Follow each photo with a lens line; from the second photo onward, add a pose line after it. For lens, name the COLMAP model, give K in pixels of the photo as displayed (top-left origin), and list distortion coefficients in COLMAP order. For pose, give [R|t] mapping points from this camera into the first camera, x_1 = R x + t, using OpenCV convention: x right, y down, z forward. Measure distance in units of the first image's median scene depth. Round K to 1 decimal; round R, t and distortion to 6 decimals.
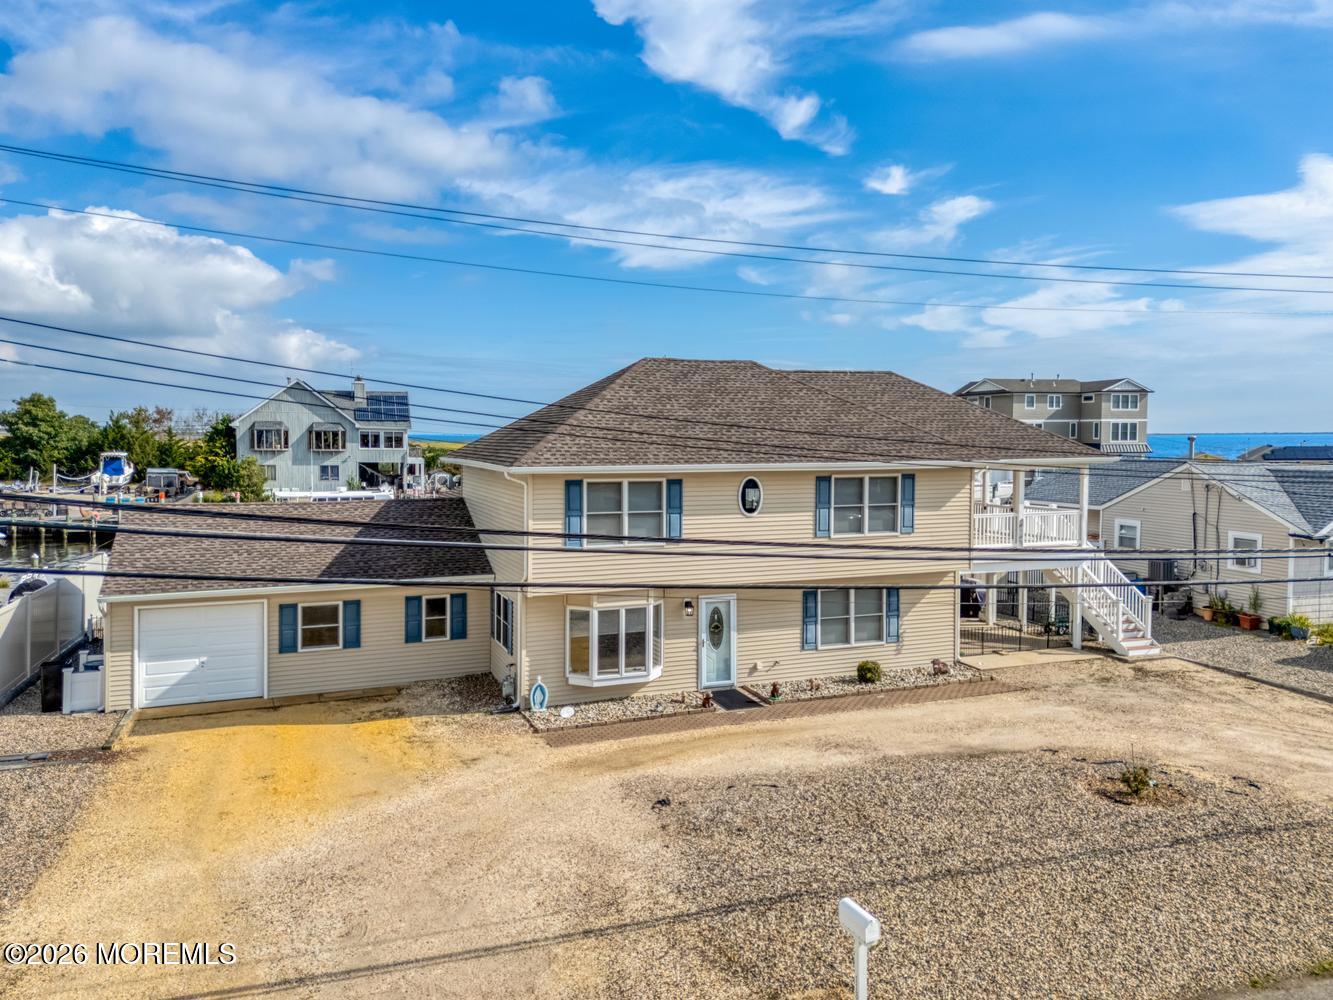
lens RADIAL K [[1004.5, 0, 675.1], [0, 1004.5, 472.5], [0, 0, 1]] dist [0.077731, -0.069552]
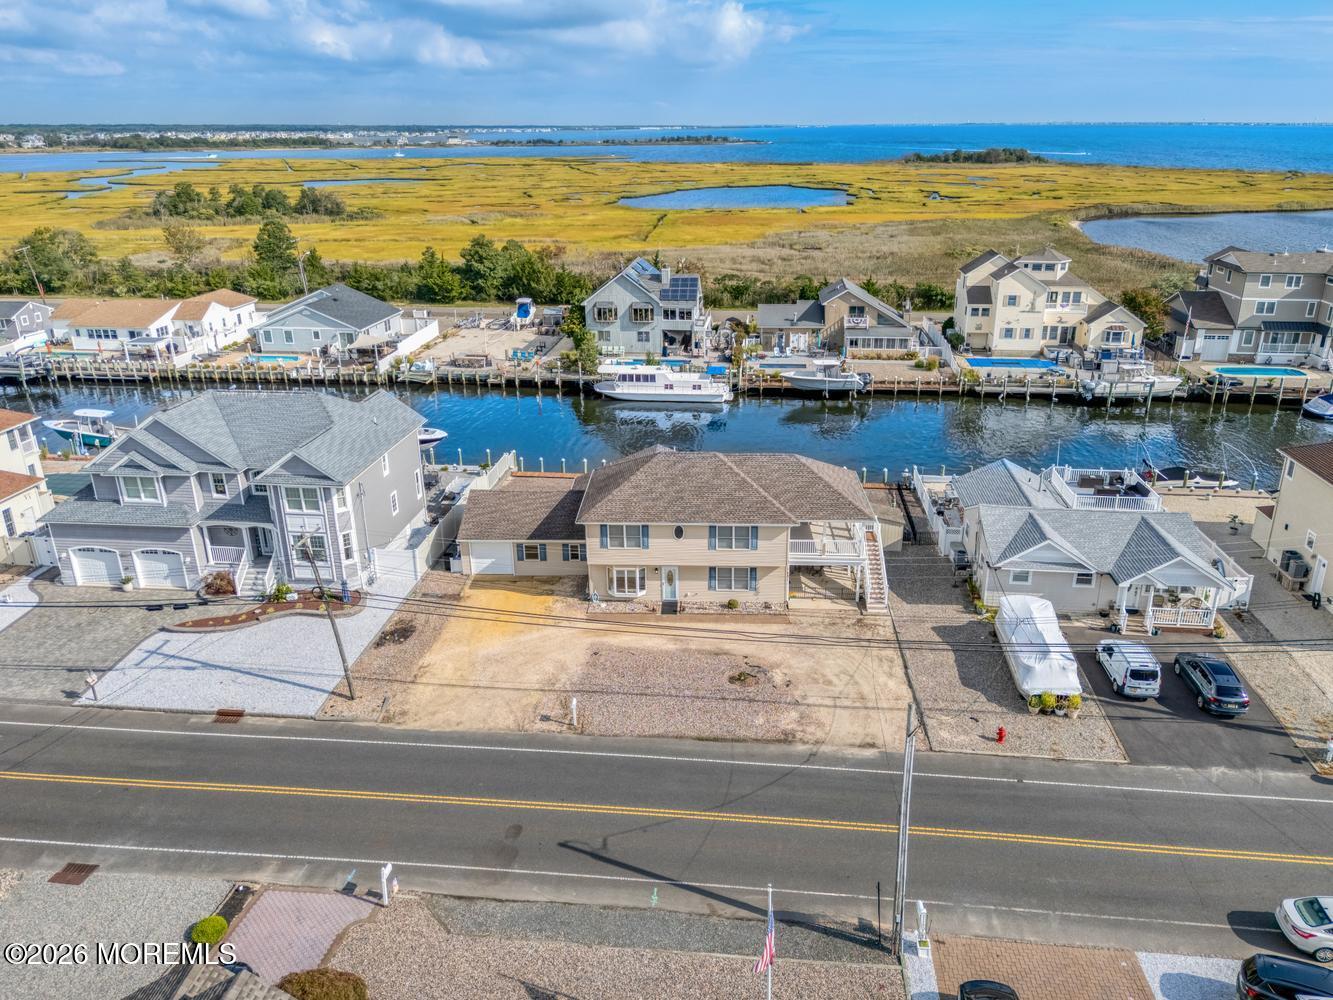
lens RADIAL K [[1004.5, 0, 664.0], [0, 1004.5, 499.8], [0, 0, 1]] dist [0.077731, -0.069552]
pose [[0.913200, 0.134575, -0.384651, 0.916711], [-0.006738, 0.948756, 0.315938, -0.778442], [0.407457, -0.285923, 0.867310, -1.045841]]
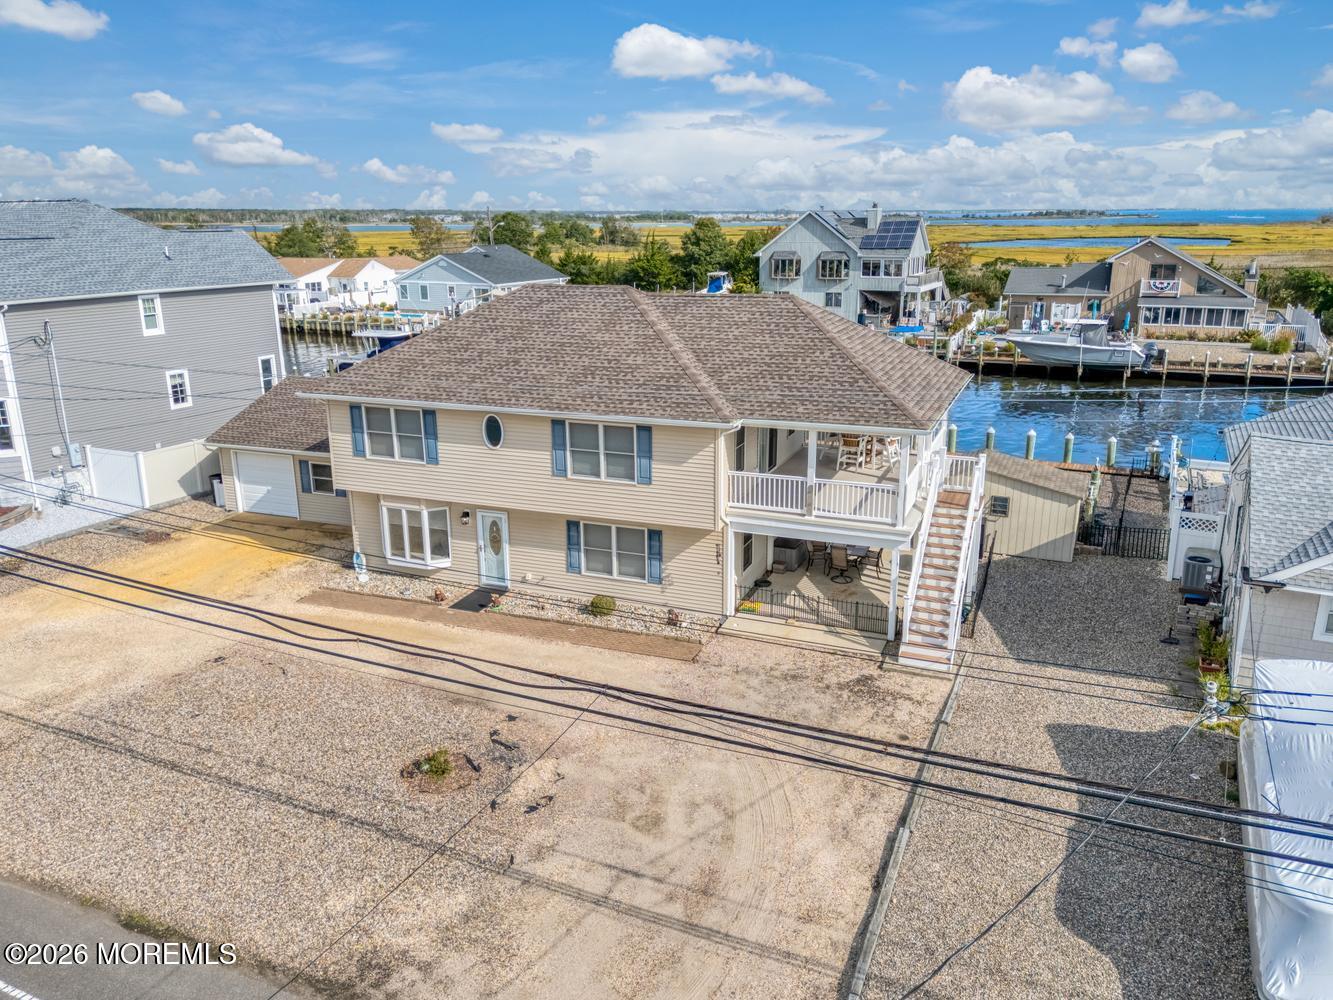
lens RADIAL K [[1004.5, 0, 674.2], [0, 1004.5, 495.4], [0, 0, 1]] dist [0.077731, -0.069552]
pose [[0.727176, 0.177748, -0.663039, 0.921949], [-0.018968, 0.970728, 0.239430, -0.169060], [0.686189, -0.161531, 0.709262, 0.316906]]
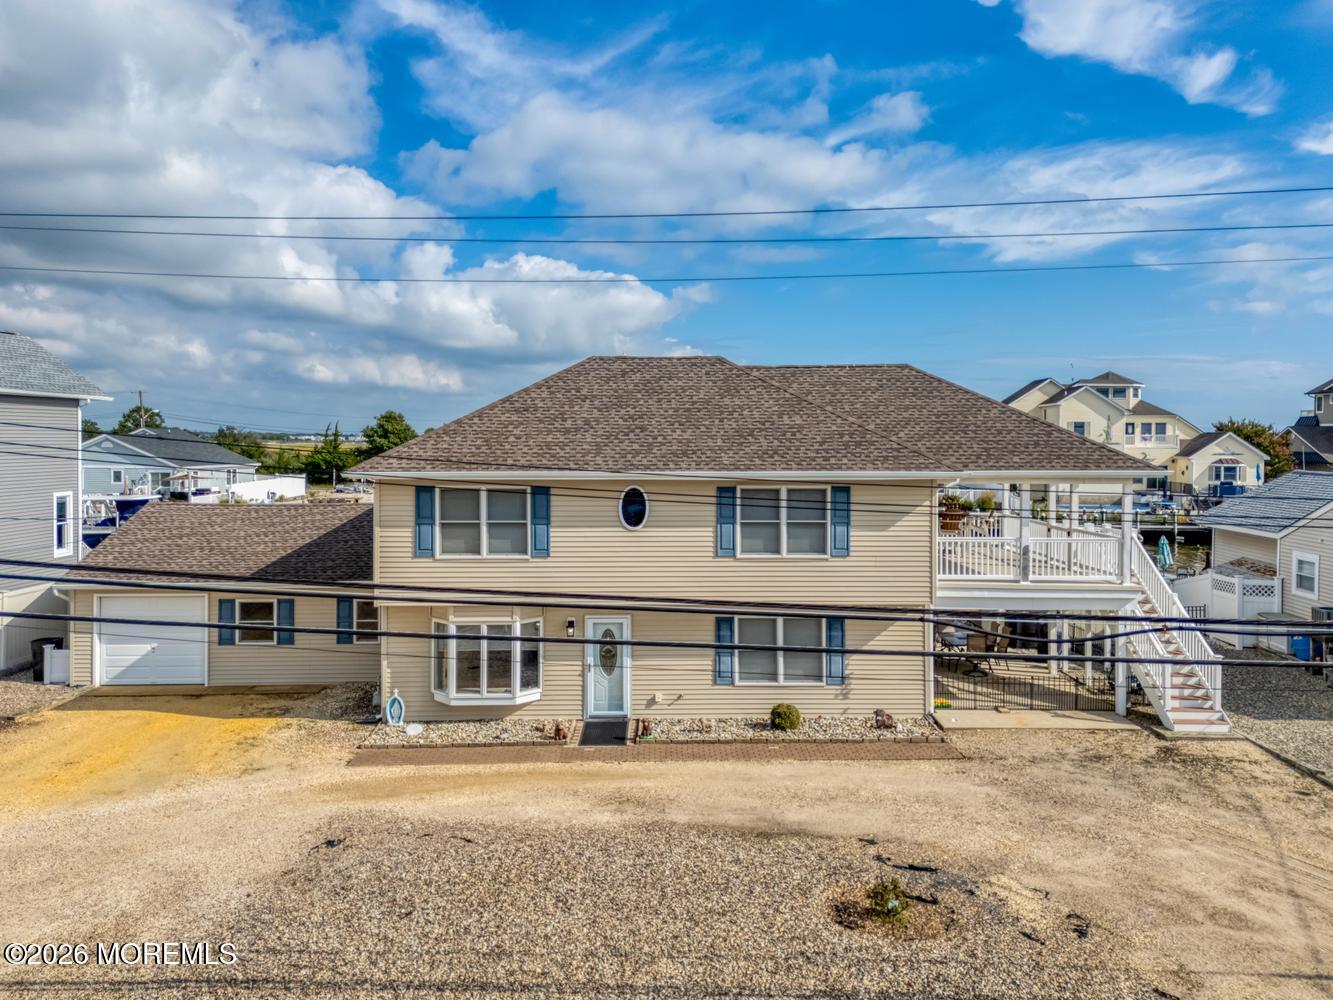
lens RADIAL K [[1004.5, 0, 676.8], [0, 1004.5, 491.7], [0, 0, 1]] dist [0.077731, -0.069552]
pose [[0.935439, 0.020722, -0.352879, 0.400288], [-0.015740, 0.999732, 0.016981, -0.005502], [0.353137, -0.010330, 0.935515, 0.175862]]
